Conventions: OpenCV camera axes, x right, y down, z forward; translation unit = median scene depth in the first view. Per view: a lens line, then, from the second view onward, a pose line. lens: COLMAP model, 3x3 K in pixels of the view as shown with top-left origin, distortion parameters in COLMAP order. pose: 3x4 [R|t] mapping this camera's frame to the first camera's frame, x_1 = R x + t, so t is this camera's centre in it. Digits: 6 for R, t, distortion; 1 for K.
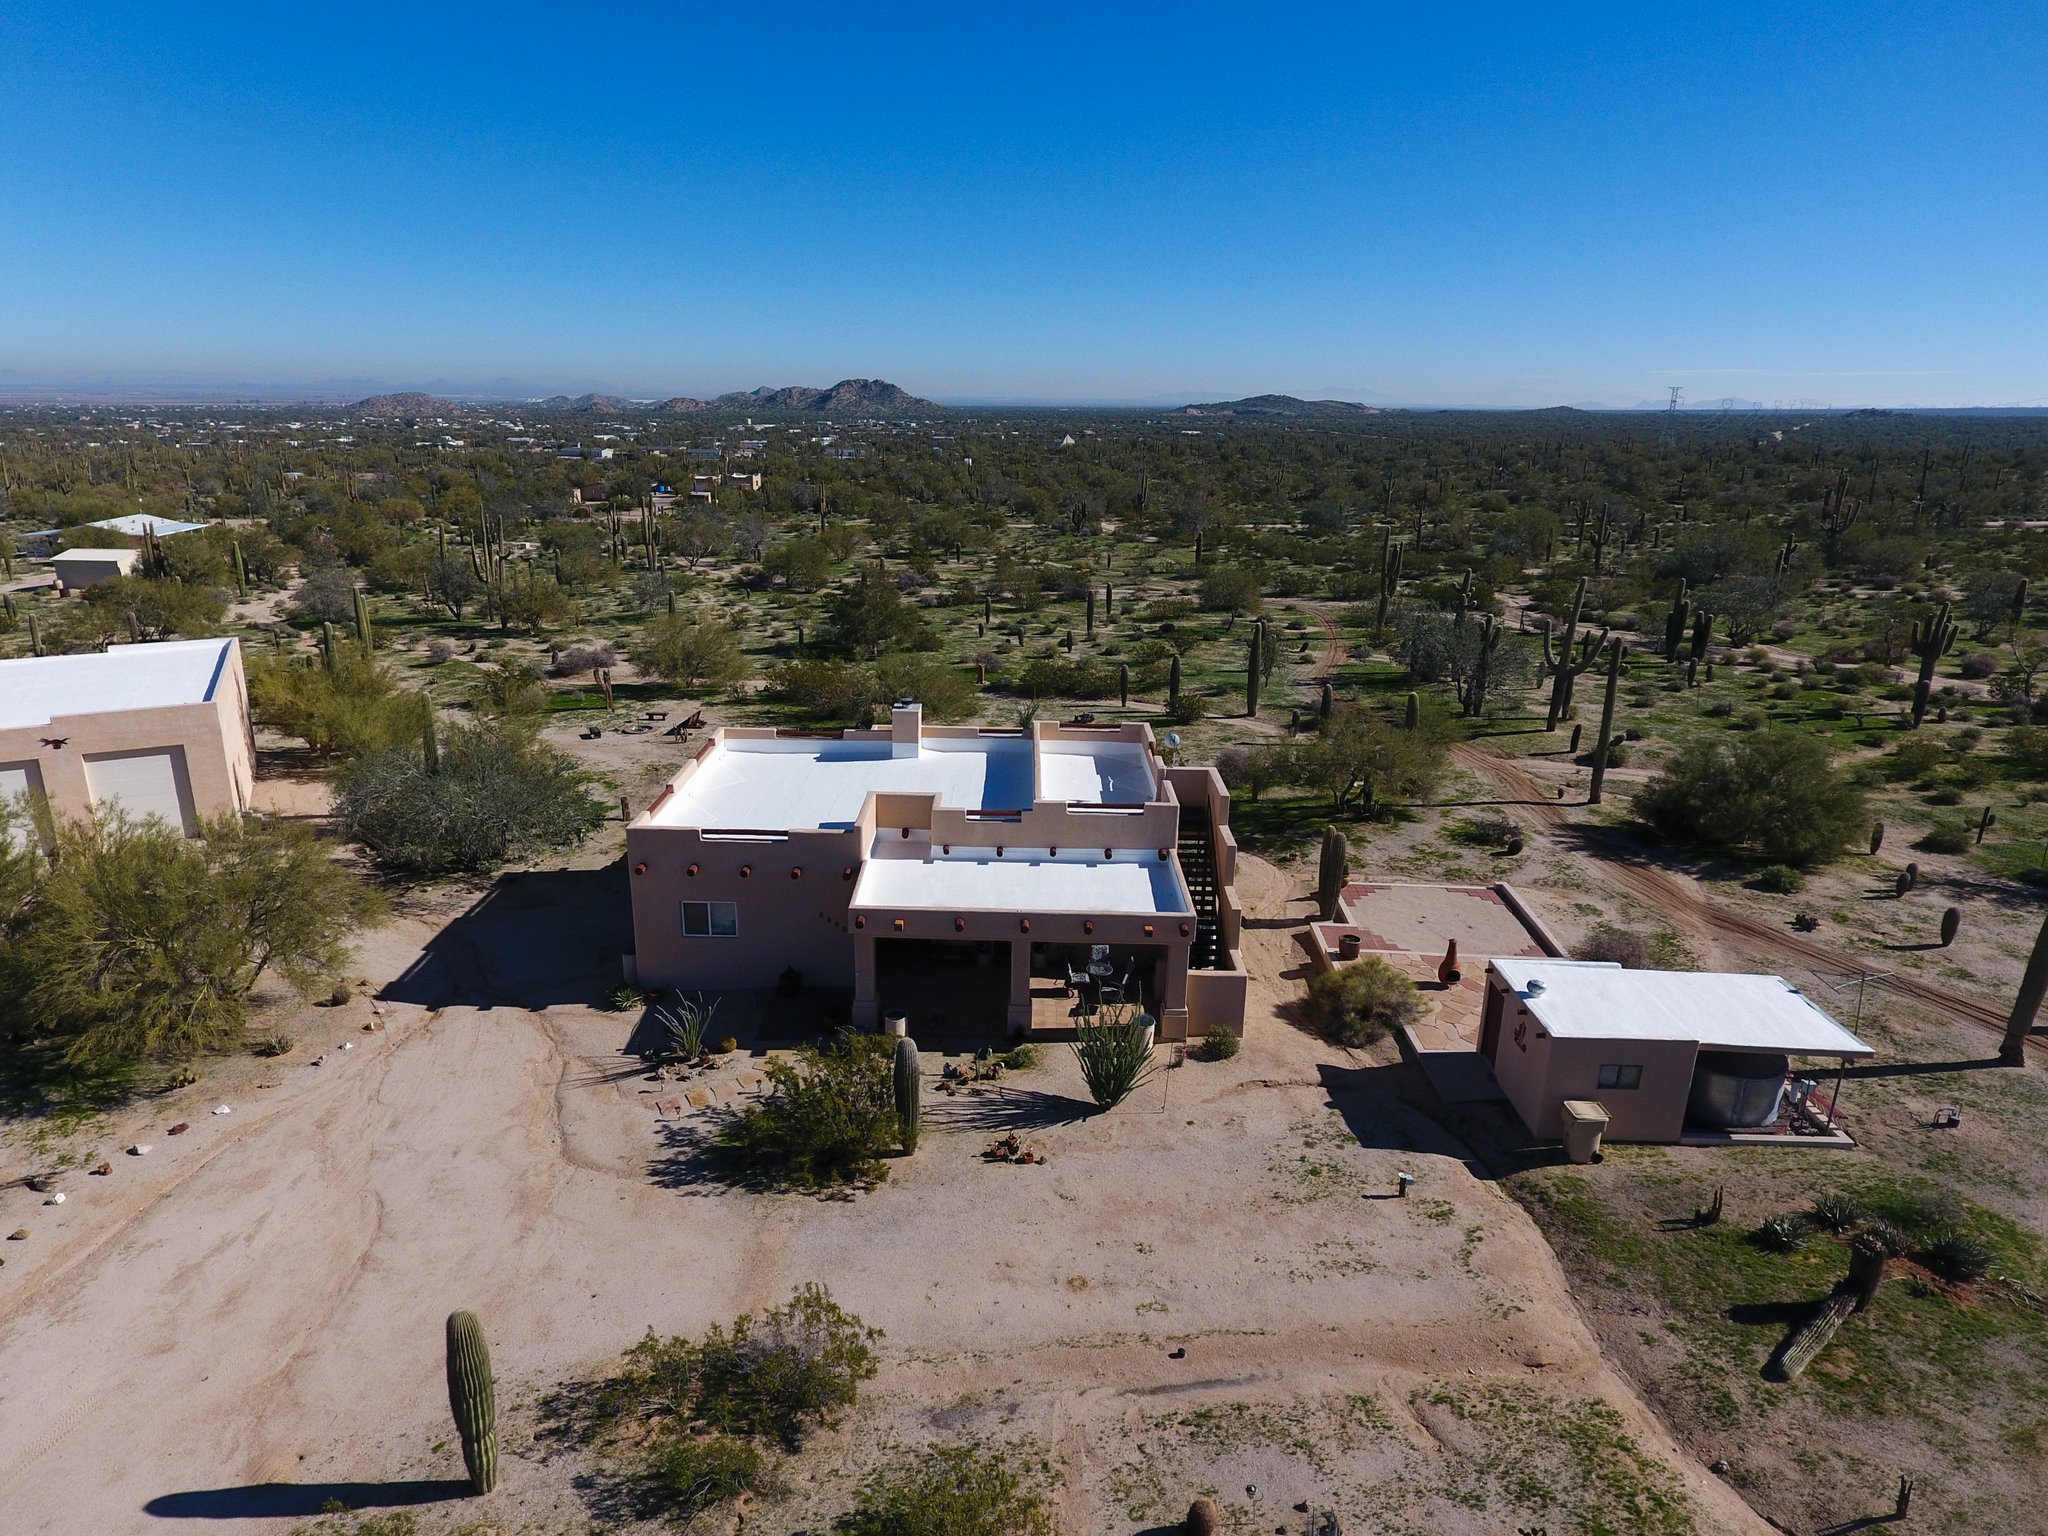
lens RADIAL K [[1202.9, 0, 1005.3], [0, 1202.9, 764.6], [0, 0, 1]] dist [-0.002209, -0.001451]
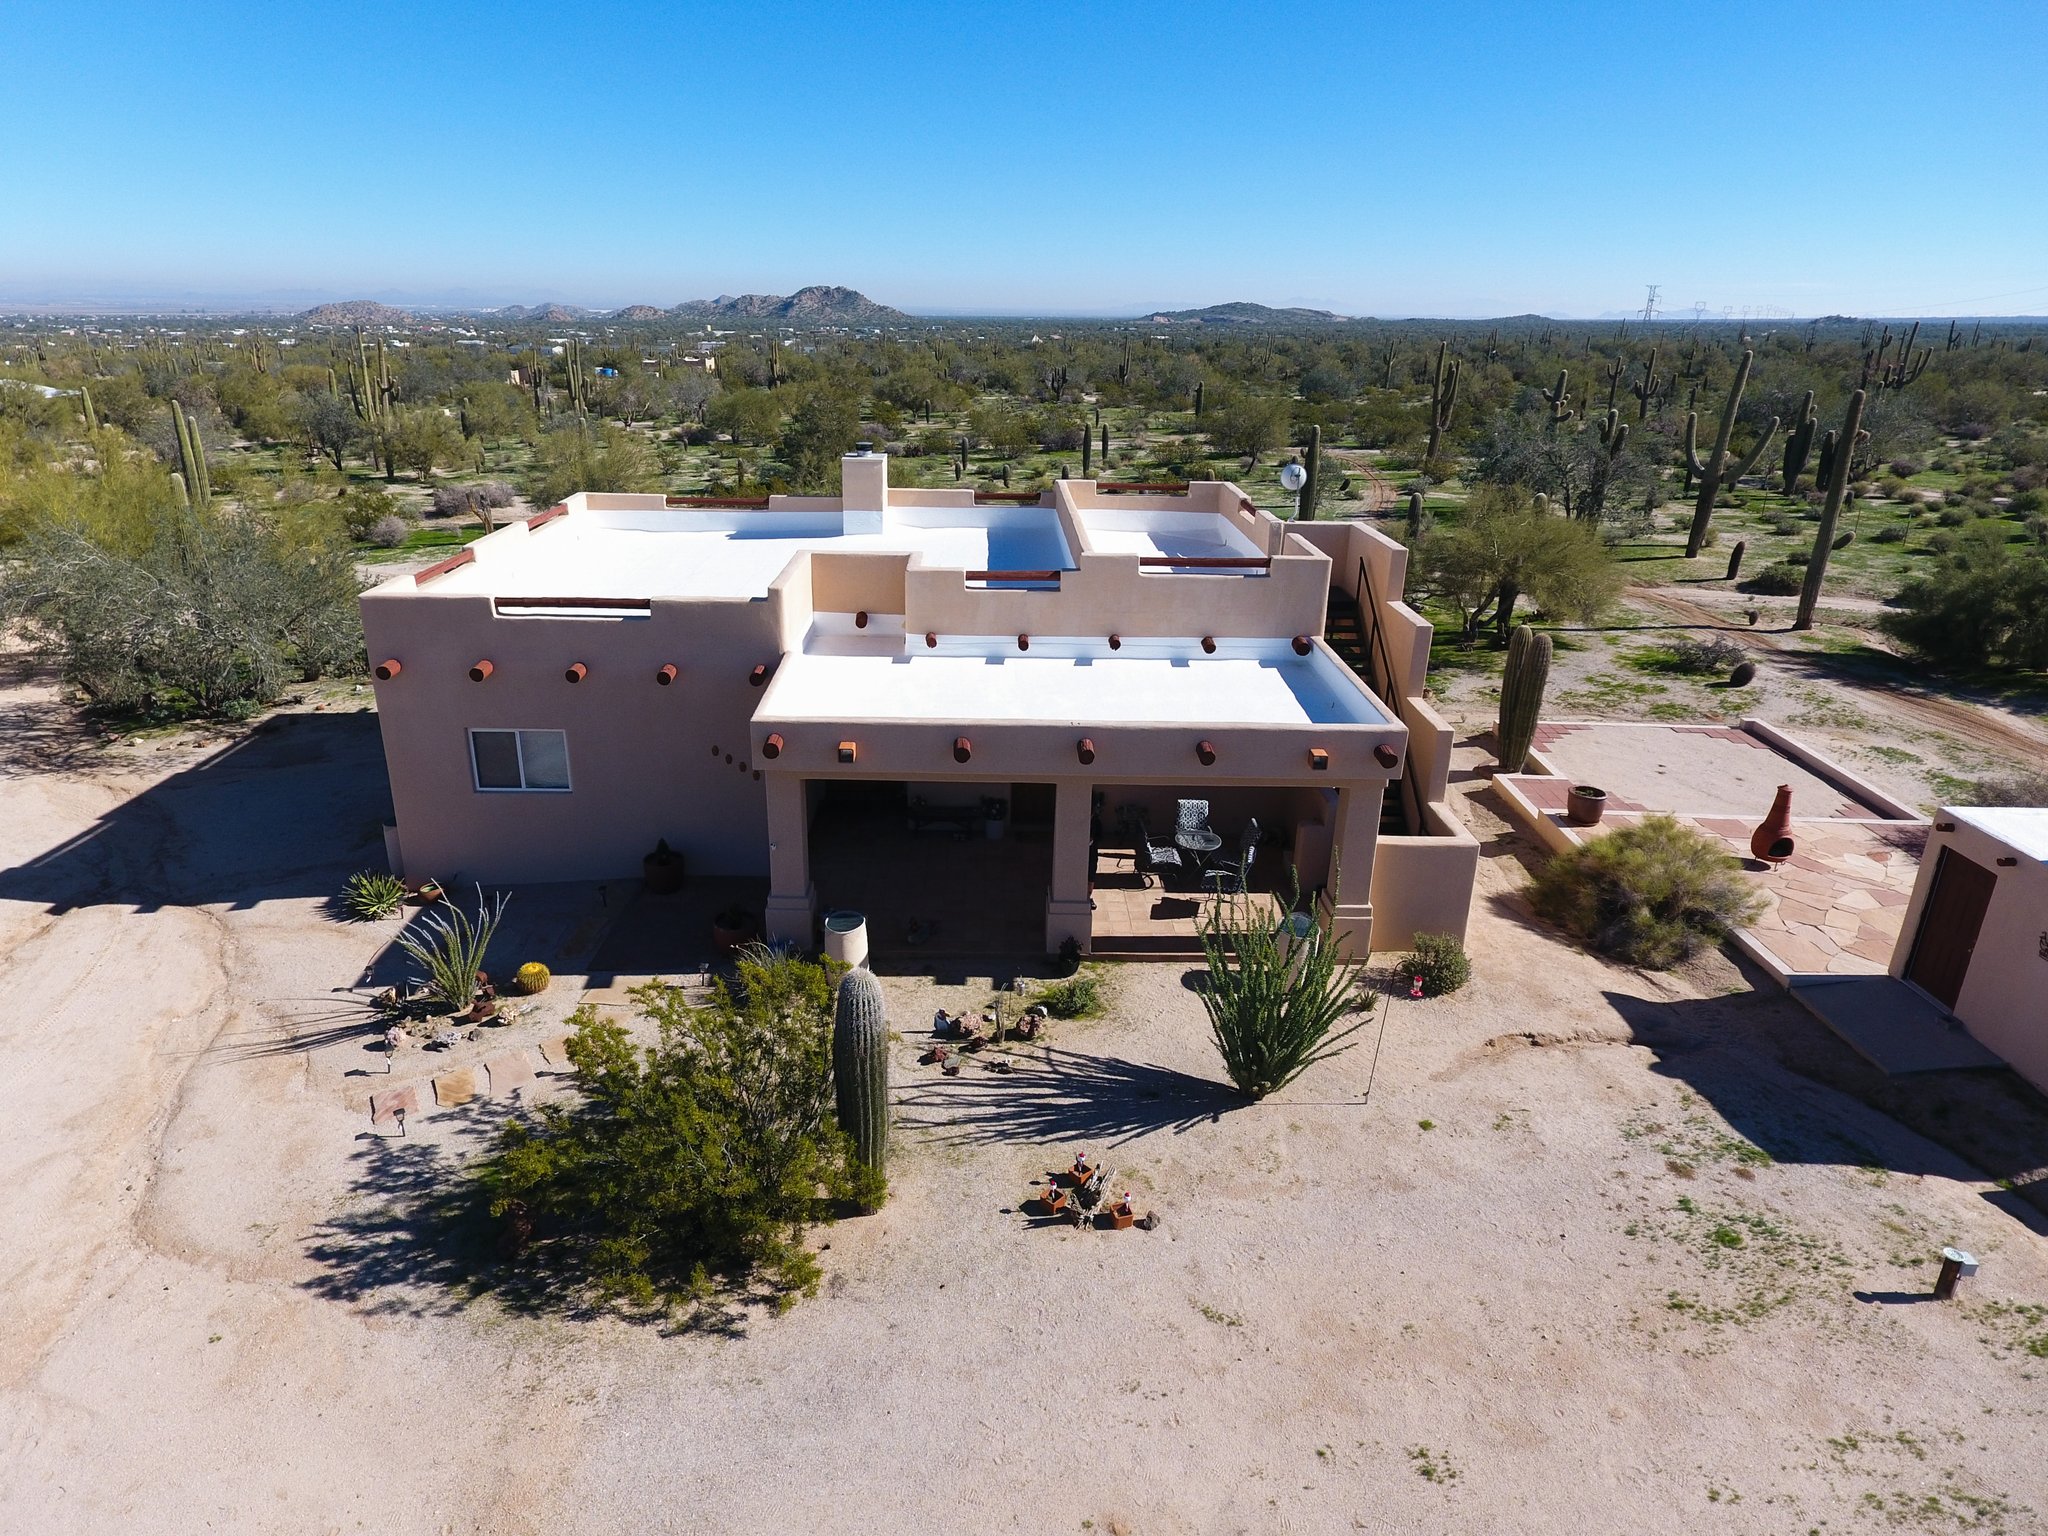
lens RADIAL K [[1200.0, 0, 998.1], [0, 1200.0, 734.9], [0, 0, 1]] dist [-0.004521, 0.000673]
pose [[0.999760, -0.007983, 0.020426, -0.022497], [0.007009, 0.998857, 0.047277, 0.069378], [-0.020780, -0.047123, 0.998673, 0.323715]]
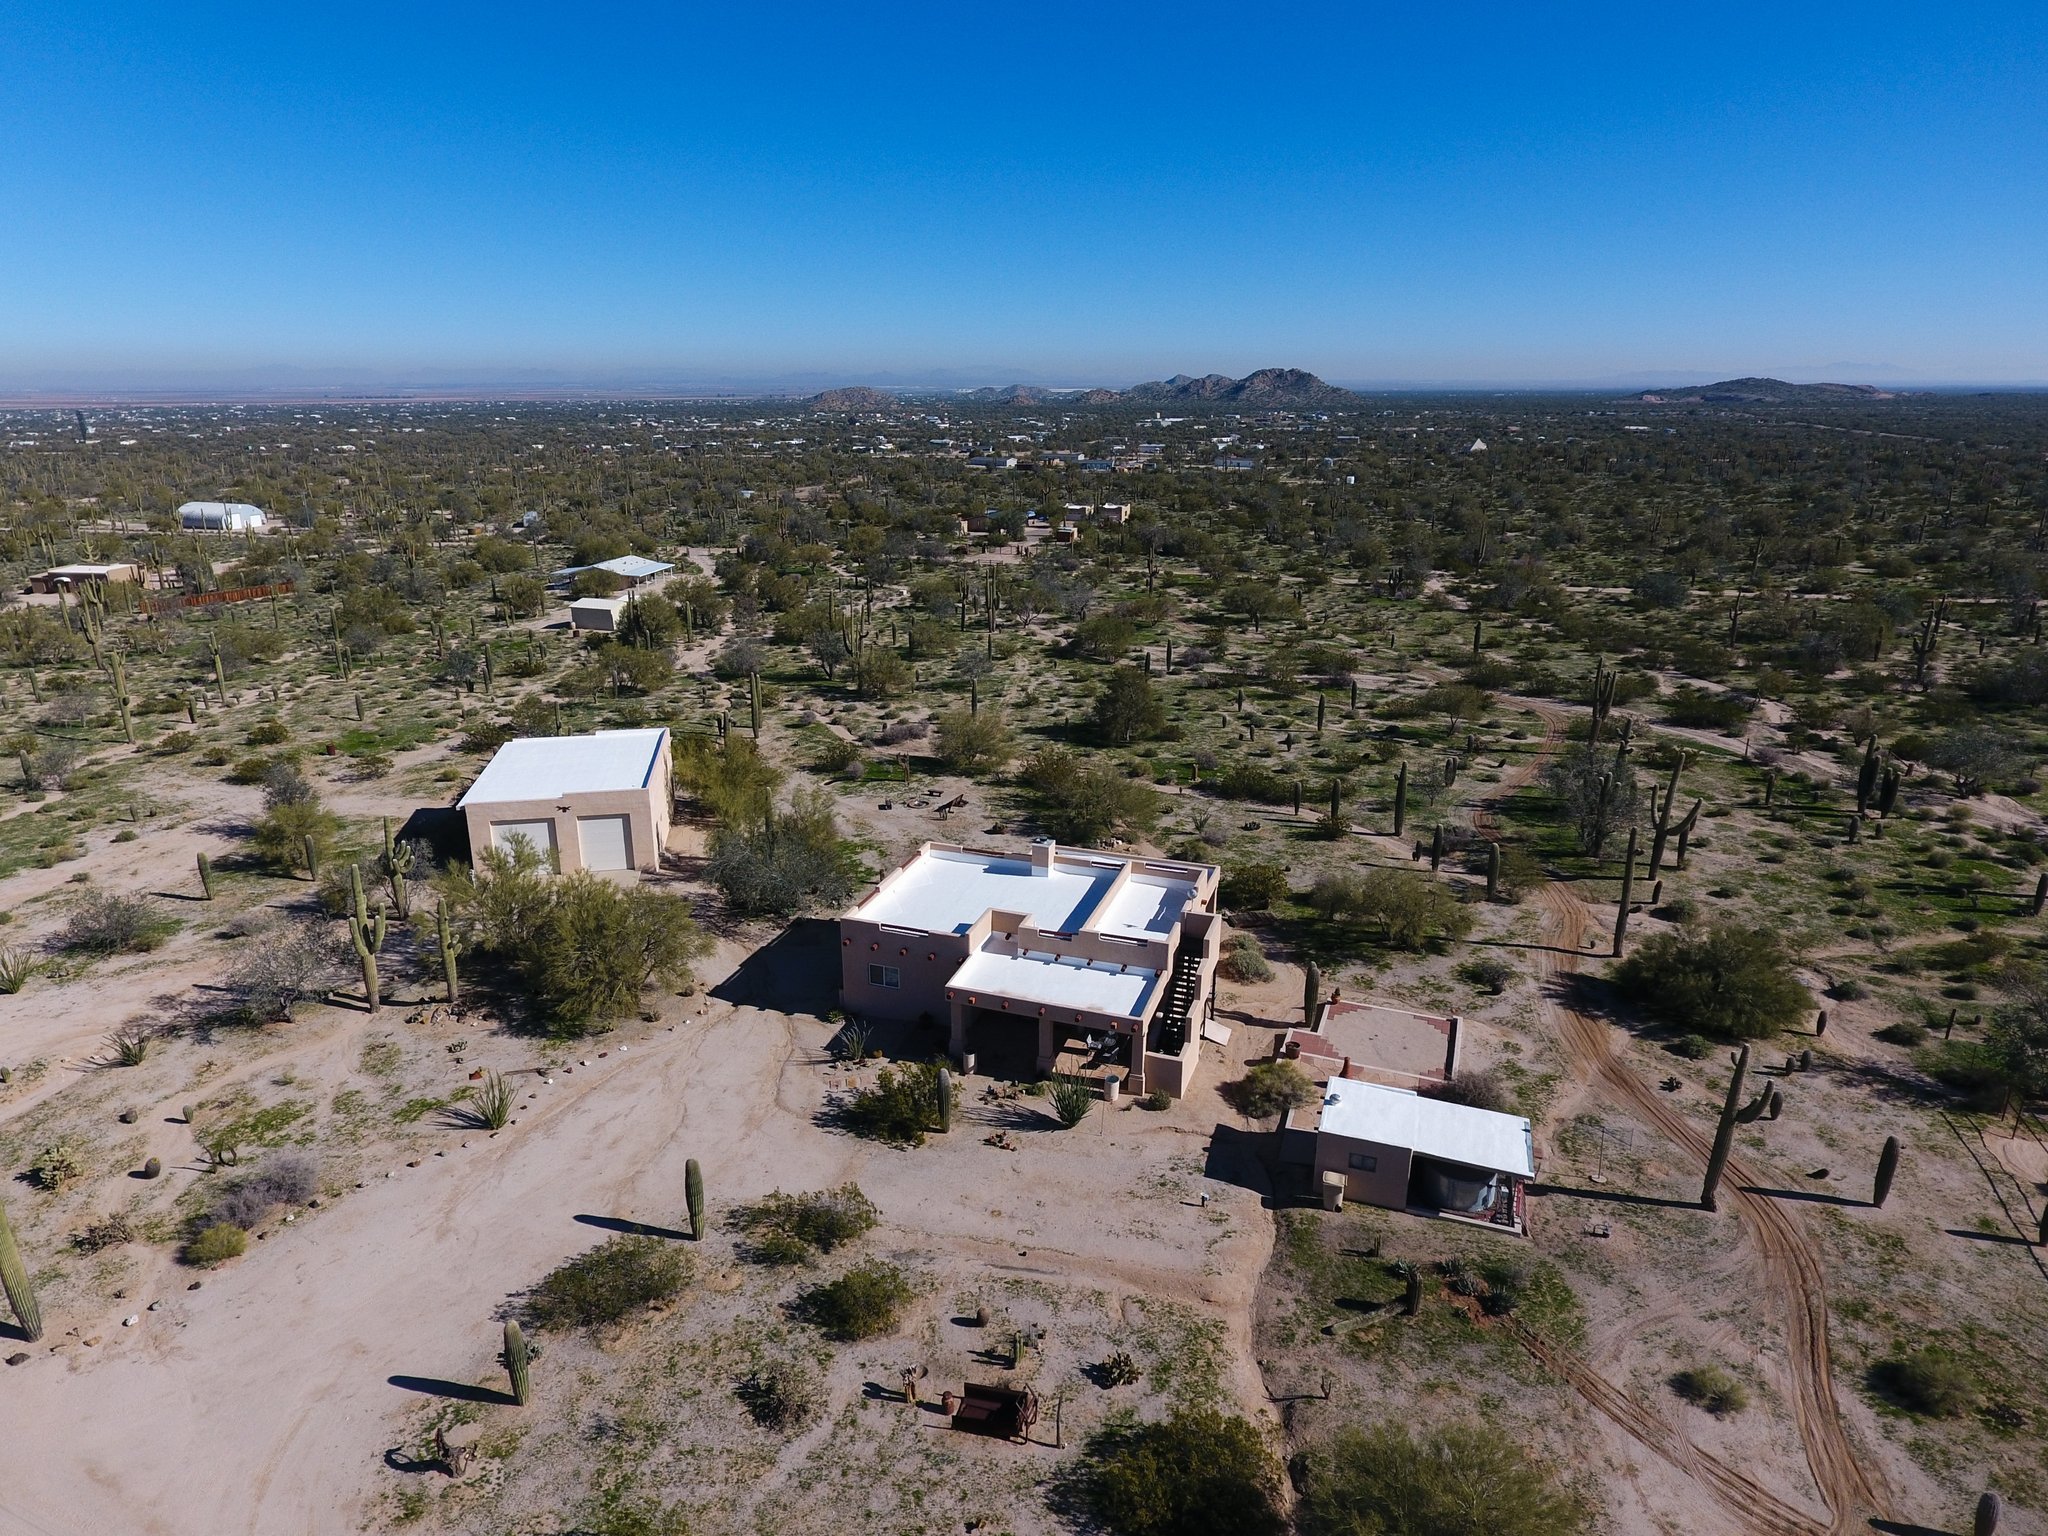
lens RADIAL K [[1210.3, 0, 1011.2], [0, 1210.3, 764.0], [0, 0, 1]] dist [-0.003128, -0.000310]
pose [[0.948826, 0.082277, -0.304893, 0.314037], [-0.080321, 0.996588, 0.018975, -0.161866], [0.305414, 0.006486, 0.952198, -0.421298]]
